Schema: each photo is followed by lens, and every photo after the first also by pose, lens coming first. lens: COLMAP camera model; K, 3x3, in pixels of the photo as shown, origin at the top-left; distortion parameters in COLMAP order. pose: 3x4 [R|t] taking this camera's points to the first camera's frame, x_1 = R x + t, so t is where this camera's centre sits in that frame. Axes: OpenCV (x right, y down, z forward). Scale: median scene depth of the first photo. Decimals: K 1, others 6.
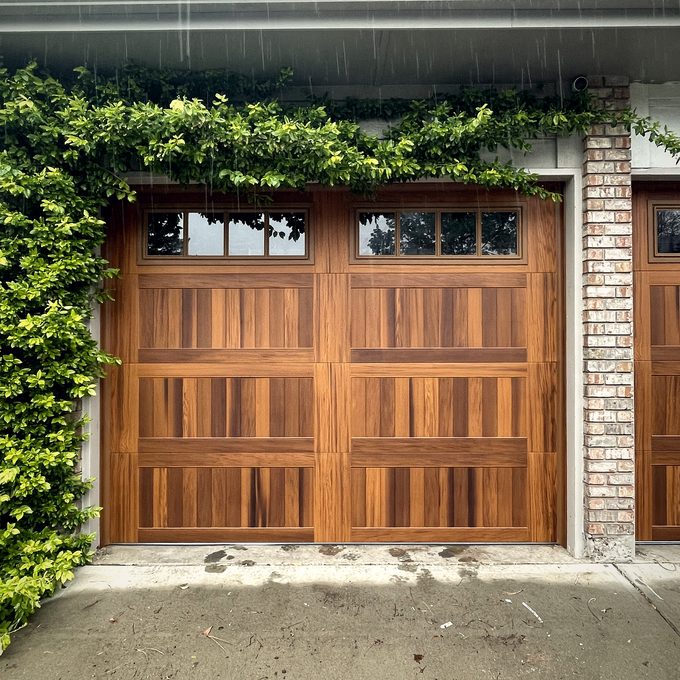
lens RADIAL K [[532.5, 0, 339.6], [0, 532.5, 339.3], [0, 0, 1]] dist [0.006214, -0.014663]
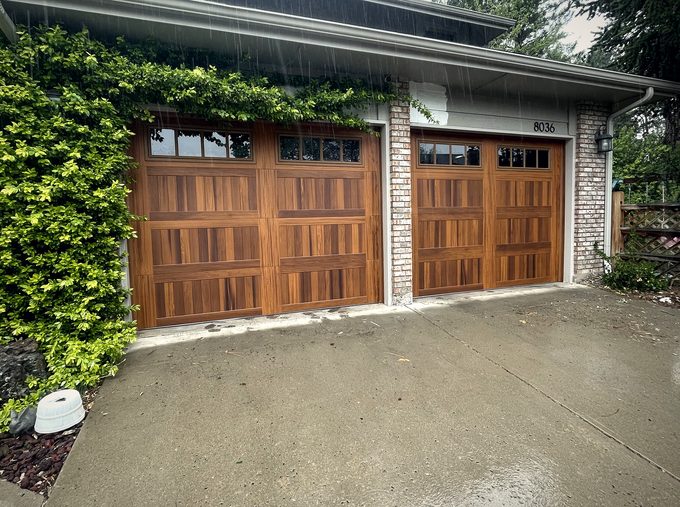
lens RADIAL K [[381.8, 0, 340.5], [0, 381.8, 253.6], [0, 0, 1]] dist [-0.002812, -0.000194]
pose [[0.933724, -0.050559, 0.354406, -0.280997], [0.021937, 0.996197, 0.084319, 0.066341], [-0.357322, -0.070956, 0.931282, -0.362092]]
